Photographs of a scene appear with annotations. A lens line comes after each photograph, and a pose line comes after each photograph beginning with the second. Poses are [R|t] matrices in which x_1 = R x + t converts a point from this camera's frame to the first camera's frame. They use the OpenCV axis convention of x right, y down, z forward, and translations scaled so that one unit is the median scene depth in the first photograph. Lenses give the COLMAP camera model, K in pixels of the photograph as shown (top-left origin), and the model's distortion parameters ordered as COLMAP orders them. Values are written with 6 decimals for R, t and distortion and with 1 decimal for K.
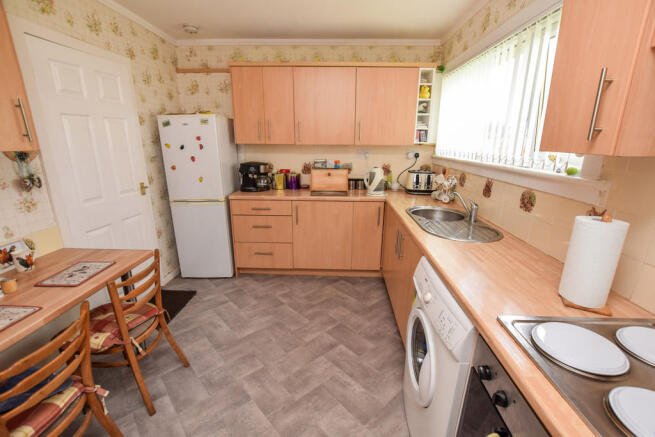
lens RADIAL K [[291.1, 0, 329.2], [0, 291.1, 220.4], [0, 0, 1]] dist [-0.019024, 0.001355]
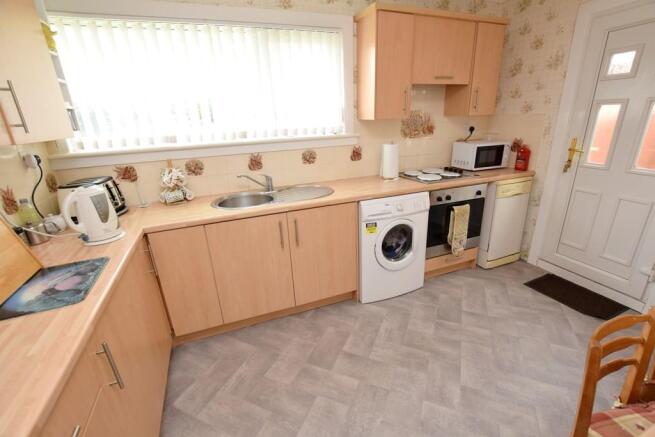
lens RADIAL K [[291.1, 0, 330.3], [0, 291.1, 218.5], [0, 0, 1]] dist [-0.019024, 0.001355]
pose [[-0.408932, -0.298514, 0.862359, -0.485168], [0.274409, 0.861025, 0.428177, -0.258286], [-0.870330, 0.411734, -0.270186, 0.904035]]
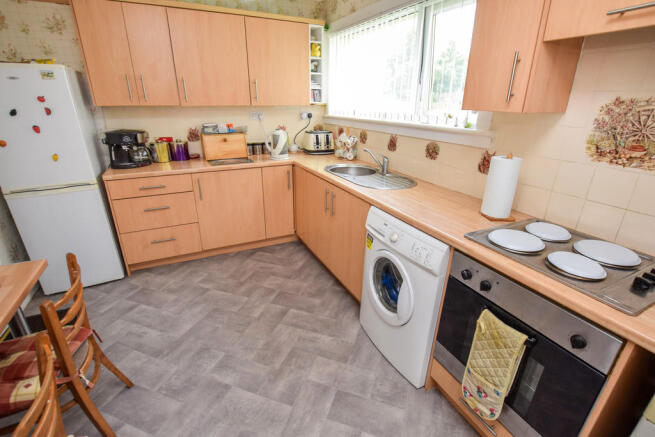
lens RADIAL K [[307.7, 0, 329.6], [0, 307.7, 220.3], [0, 0, 1]] dist [-0.021759, 0.000769]
pose [[0.879524, -0.172453, 0.443507, -0.214398], [0.124547, 0.982956, 0.135224, -0.004012], [-0.459267, -0.063695, 0.886012, 0.005566]]
